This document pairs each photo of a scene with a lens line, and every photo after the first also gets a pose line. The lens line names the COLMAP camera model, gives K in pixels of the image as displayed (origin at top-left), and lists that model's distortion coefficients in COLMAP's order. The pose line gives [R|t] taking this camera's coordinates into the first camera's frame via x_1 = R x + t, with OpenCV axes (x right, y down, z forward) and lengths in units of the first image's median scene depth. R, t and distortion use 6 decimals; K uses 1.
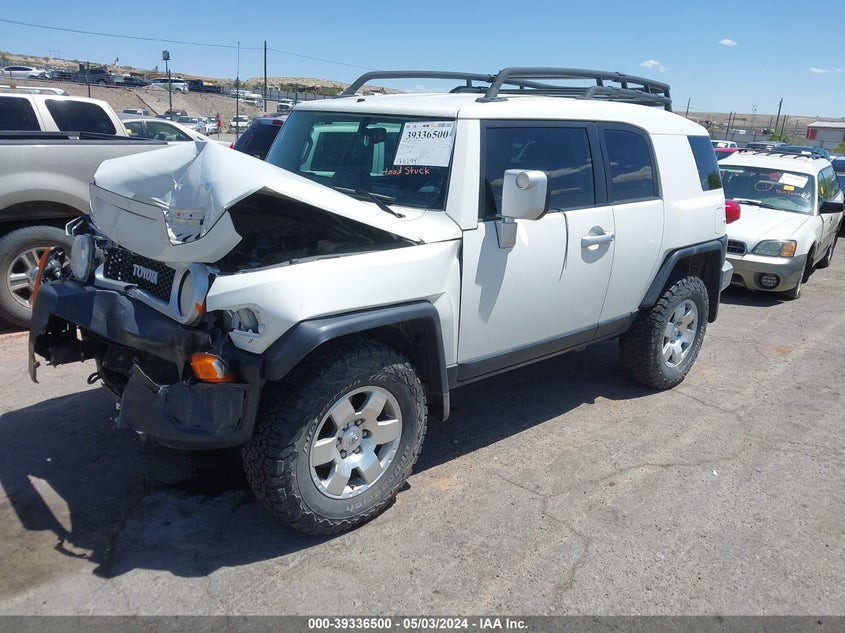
lens RADIAL K [[688.4, 0, 422.5], [0, 688.4, 316.5], [0, 0, 1]] dist [0.007139, -0.007859]
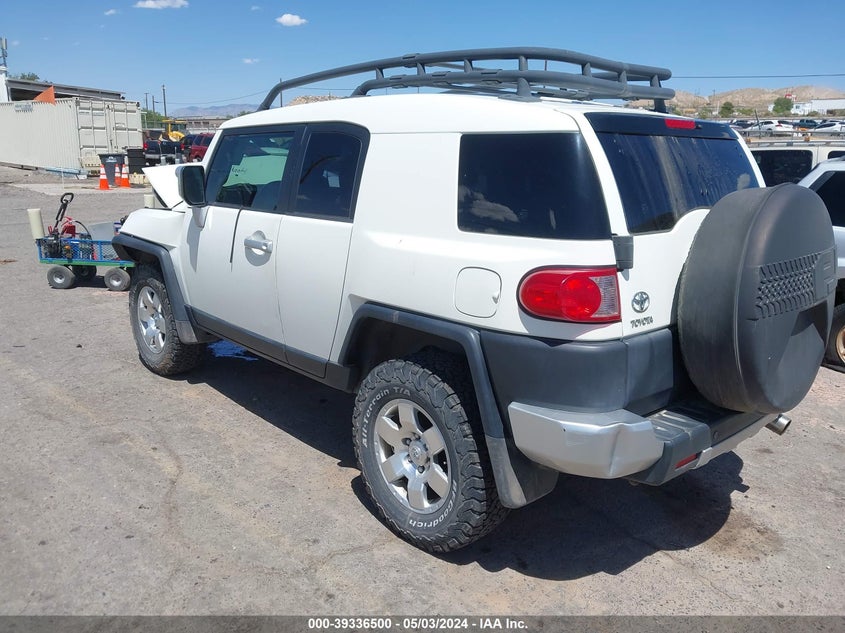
lens RADIAL K [[688.4, 0, 422.5], [0, 688.4, 316.5], [0, 0, 1]] dist [0.007139, -0.007859]
pose [[-0.031076, 0.167920, -0.985311, 1.277595], [-0.307734, 0.936294, 0.169272, -0.262979], [0.950965, 0.308474, 0.022579, 1.289565]]
